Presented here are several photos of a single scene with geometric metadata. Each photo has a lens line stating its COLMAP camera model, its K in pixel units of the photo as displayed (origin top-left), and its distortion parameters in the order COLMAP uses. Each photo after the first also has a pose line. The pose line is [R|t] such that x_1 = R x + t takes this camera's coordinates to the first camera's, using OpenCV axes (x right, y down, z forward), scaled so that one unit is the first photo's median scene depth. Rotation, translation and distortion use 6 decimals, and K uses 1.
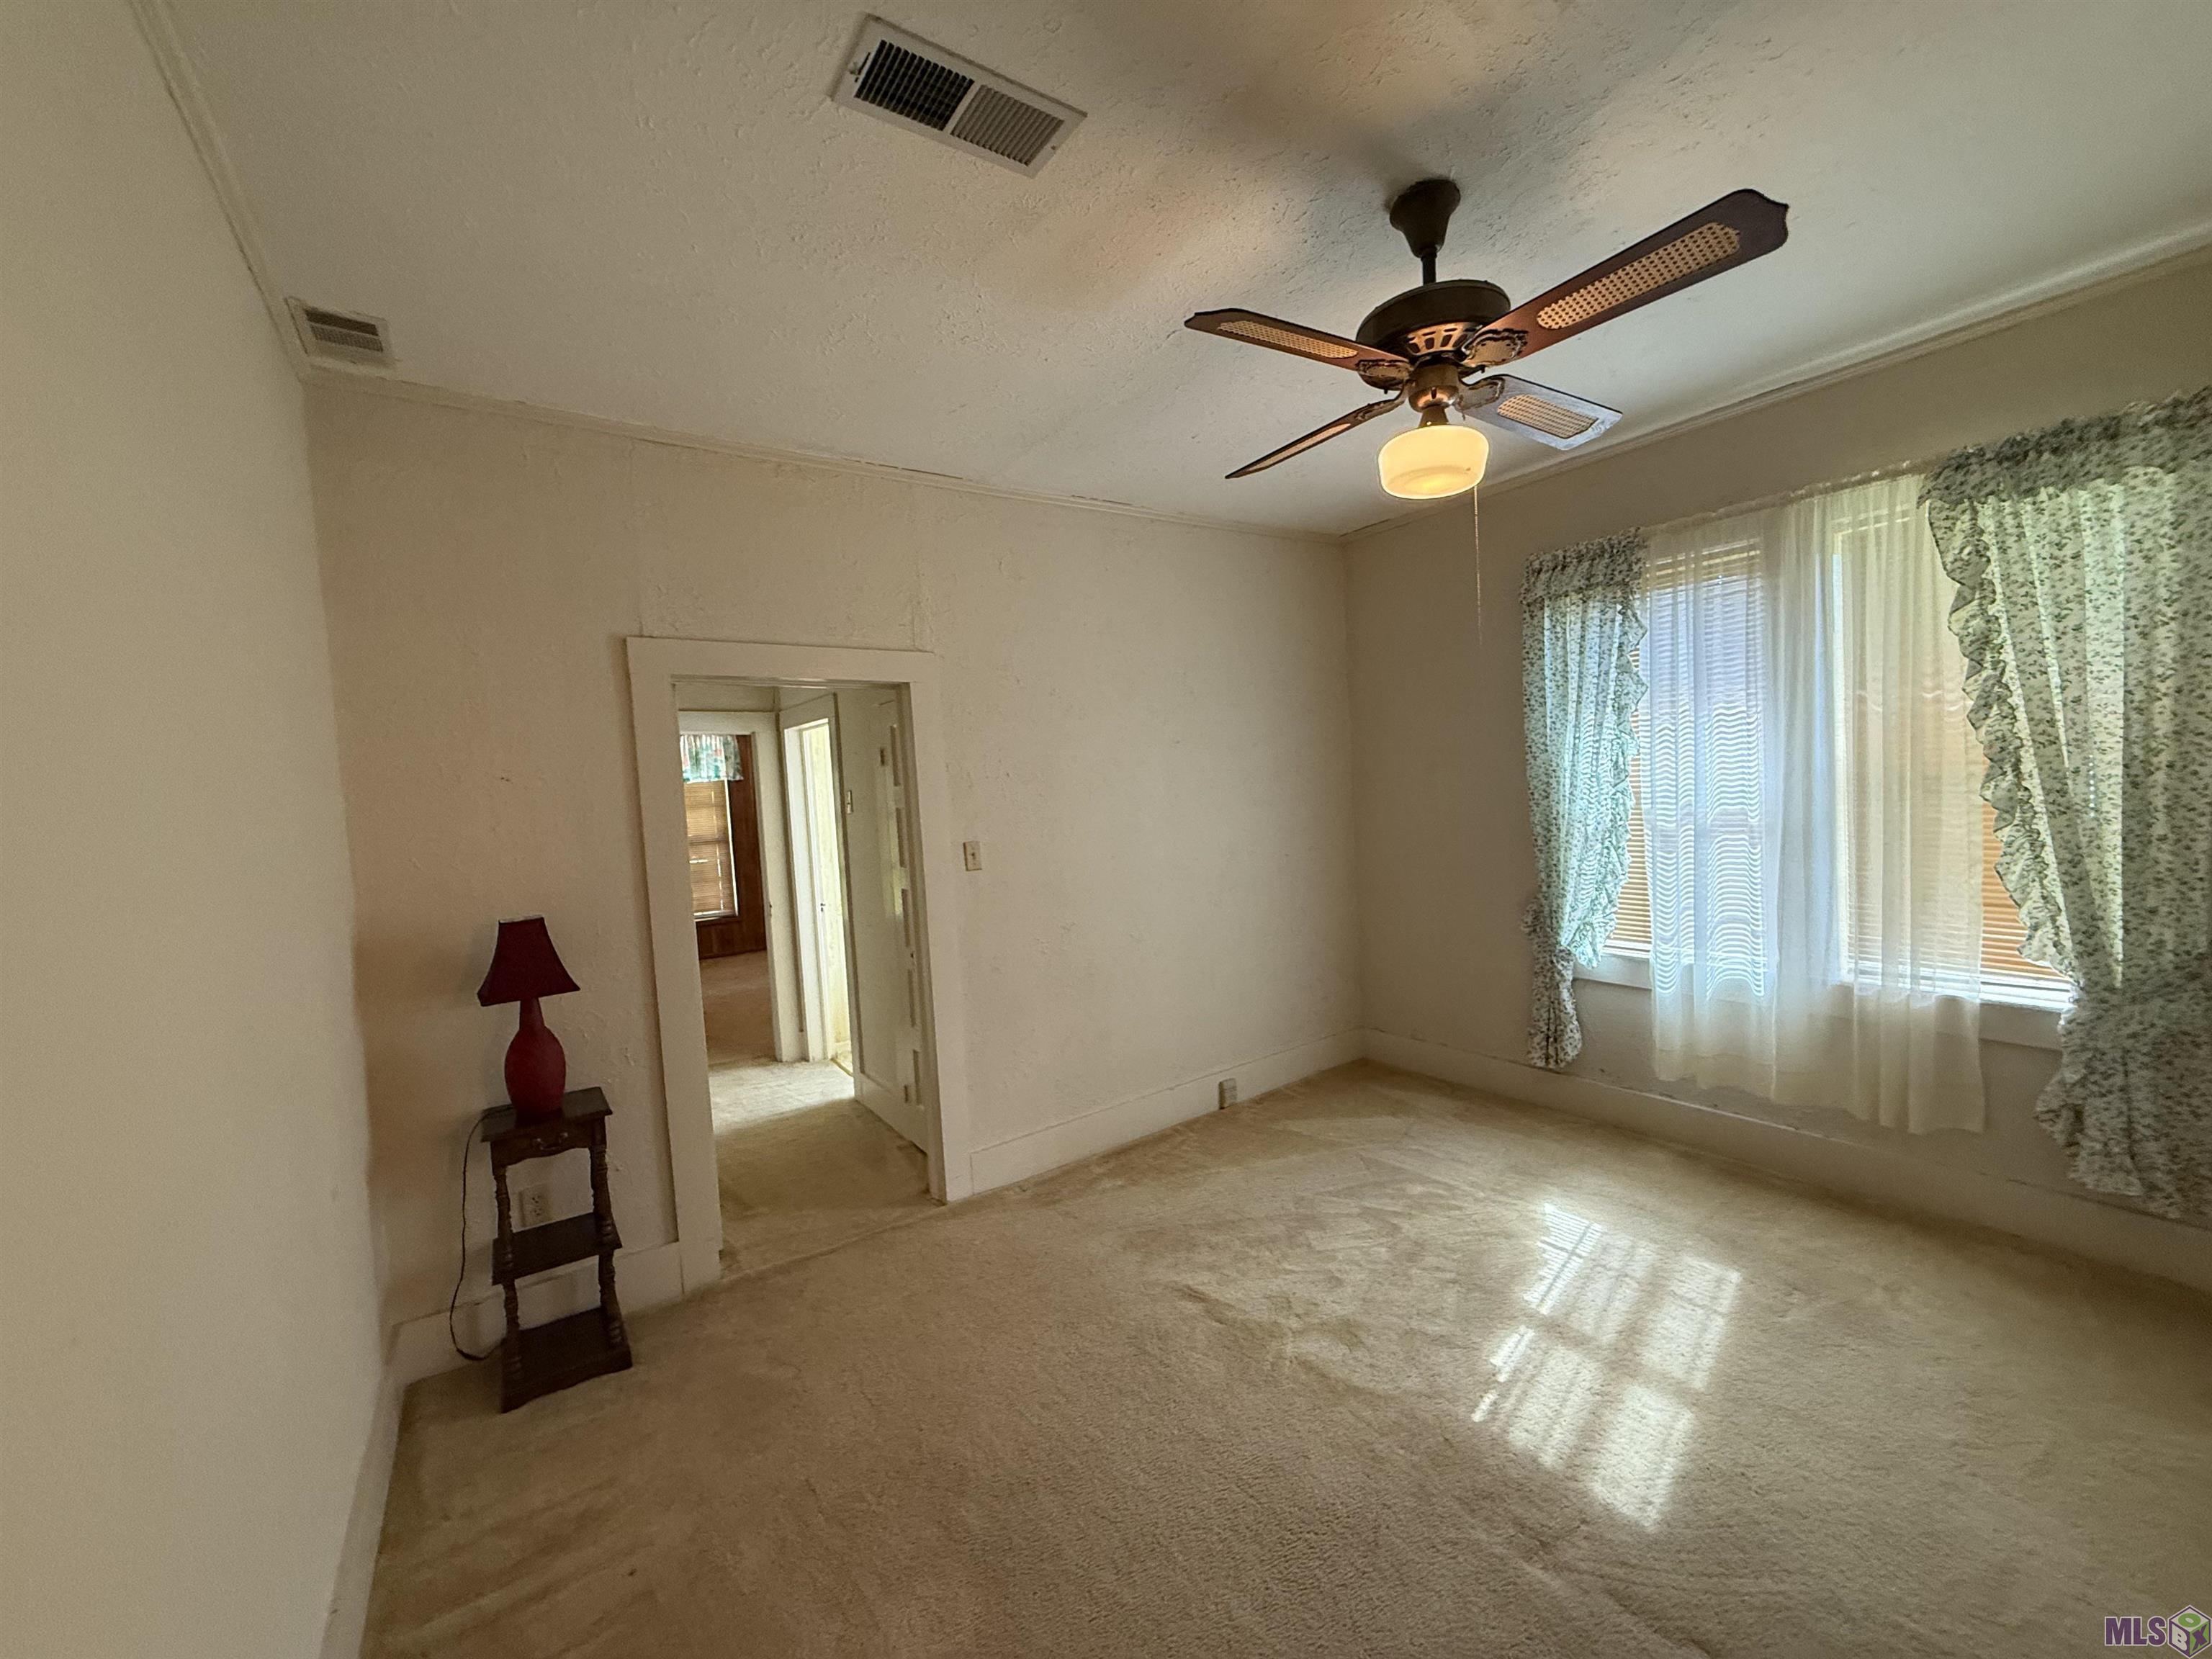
lens RADIAL K [[878.3, 0, 1101.6], [0, 878.3, 828.3], [0, 0, 1]] dist [-0.001280, 0.000009]
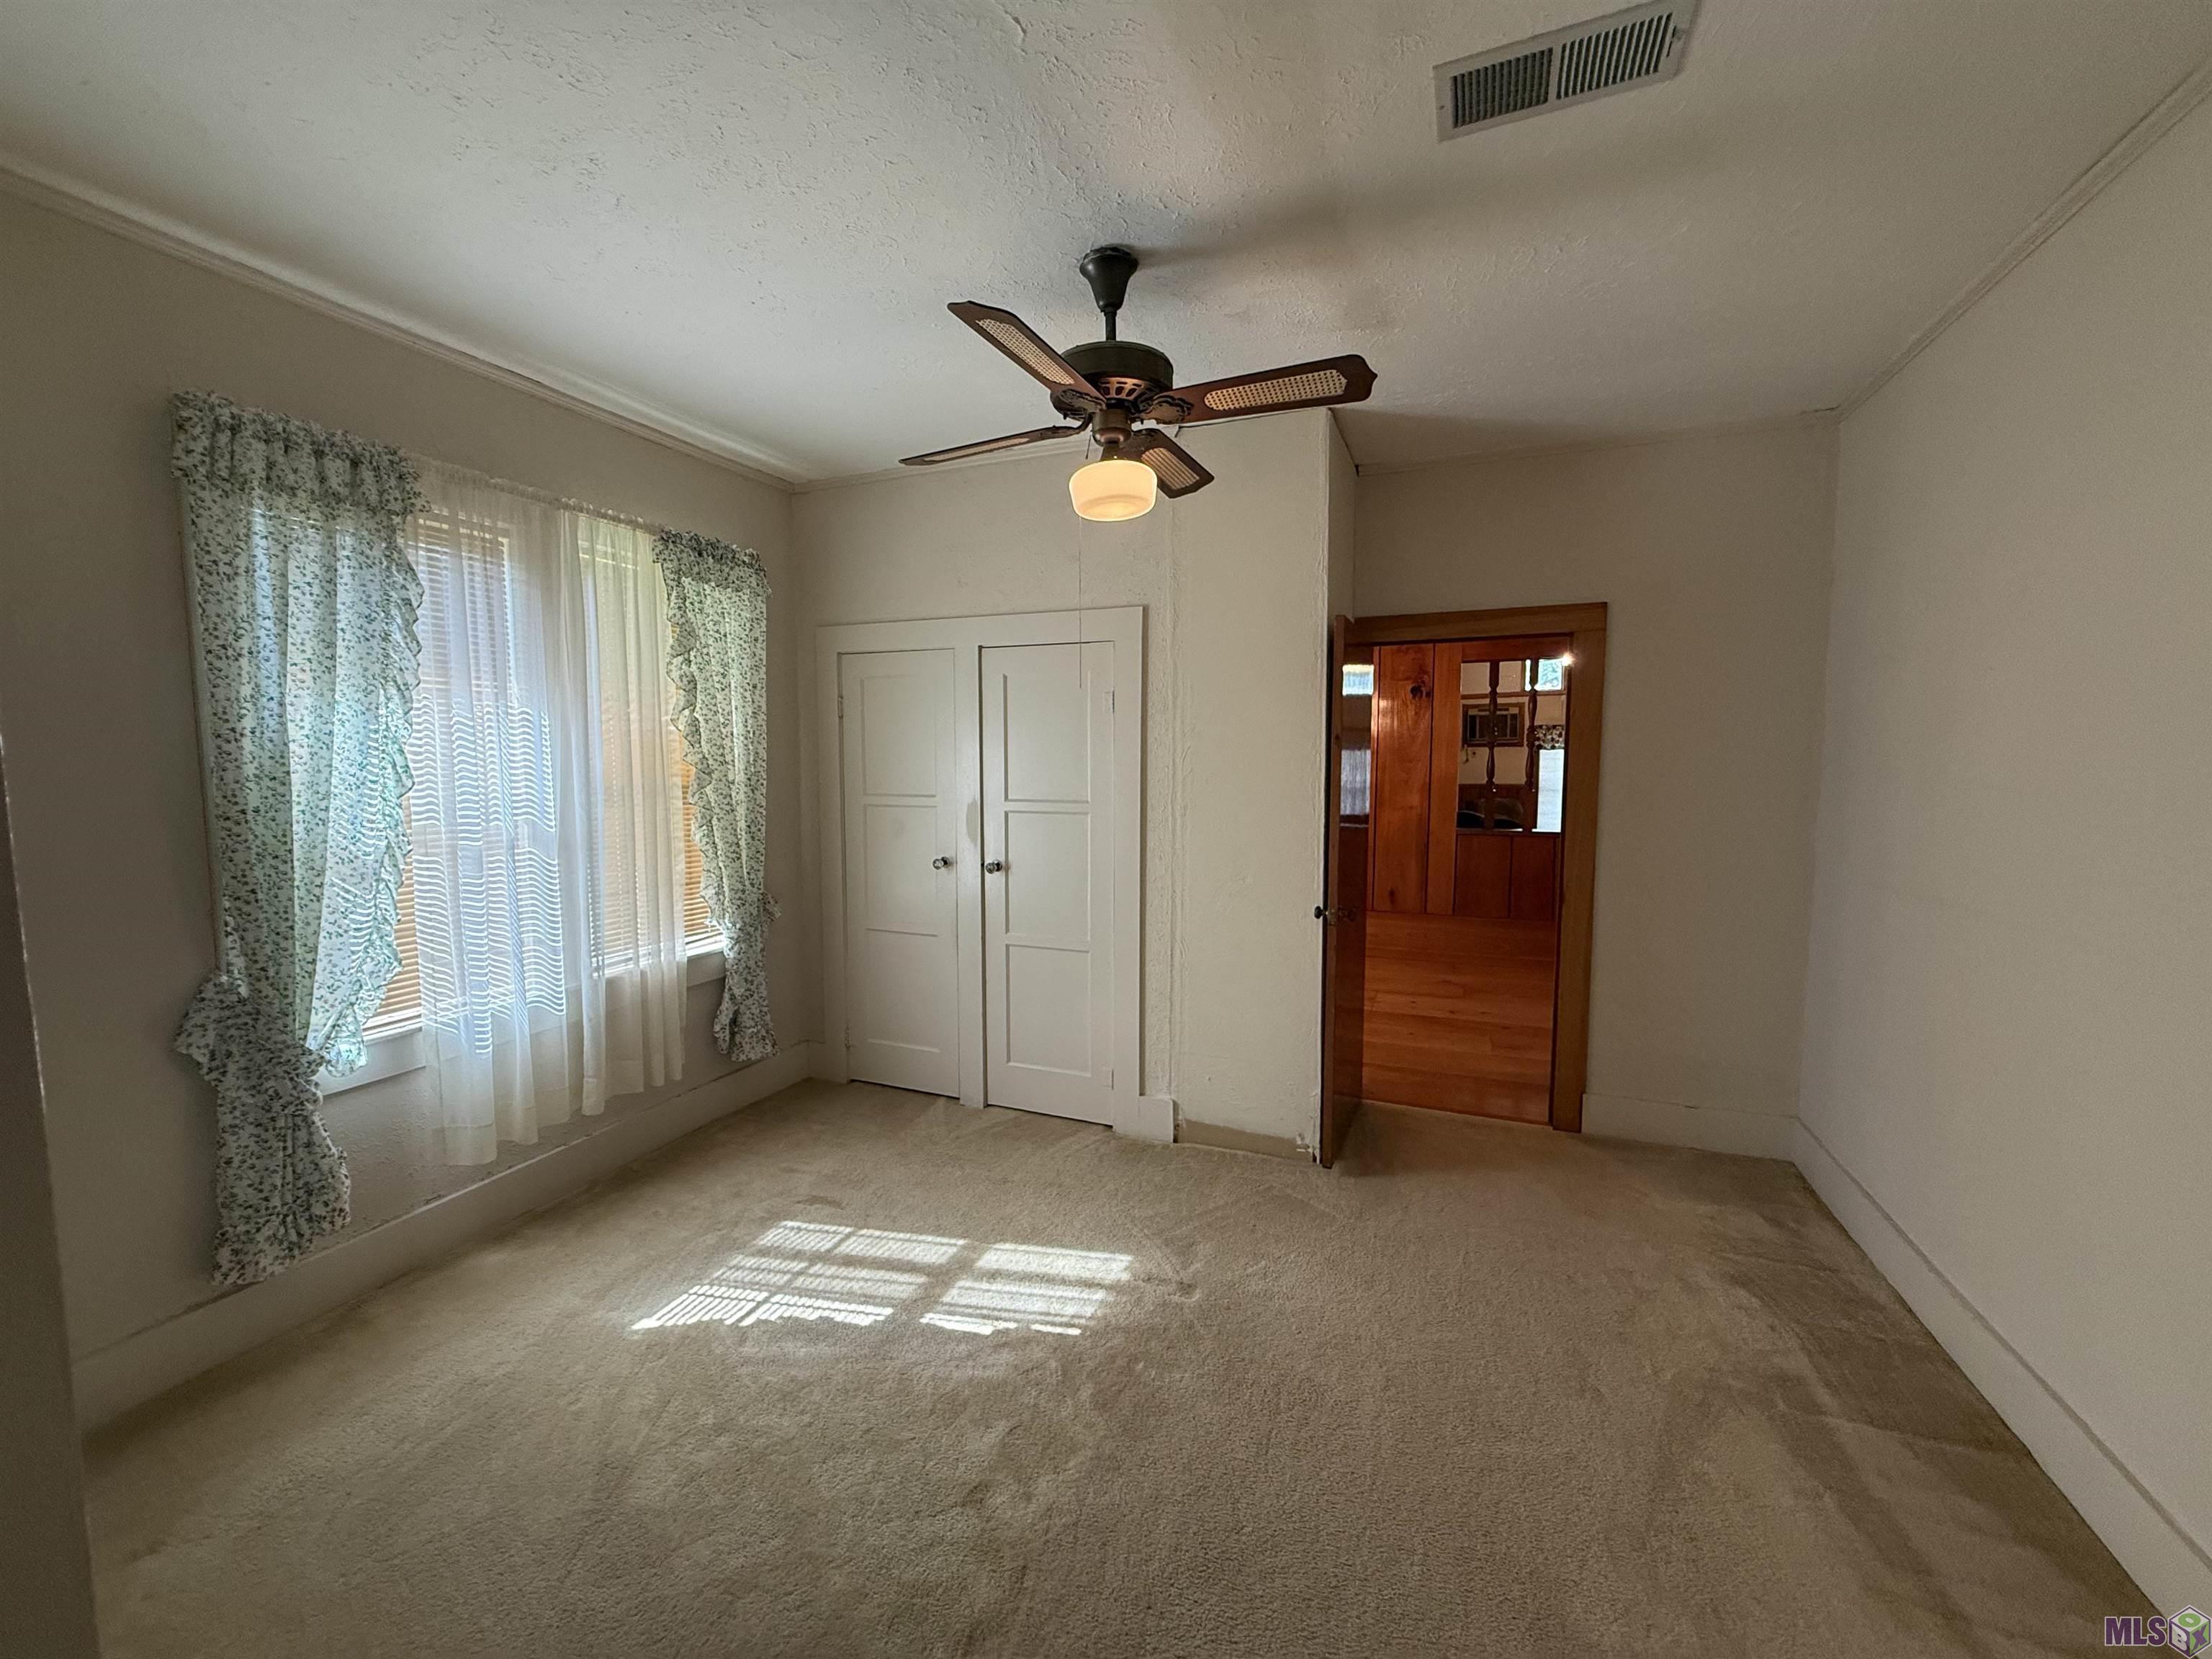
lens RADIAL K [[878.3, 0, 1101.6], [0, 878.3, 828.3], [0, 0, 1]] dist [-0.001280, 0.000009]
pose [[-0.531138, -0.015911, 0.847136, -0.426065], [0.068826, 0.995709, 0.061854, -0.036907], [-0.844485, 0.091158, -0.527764, 1.177403]]
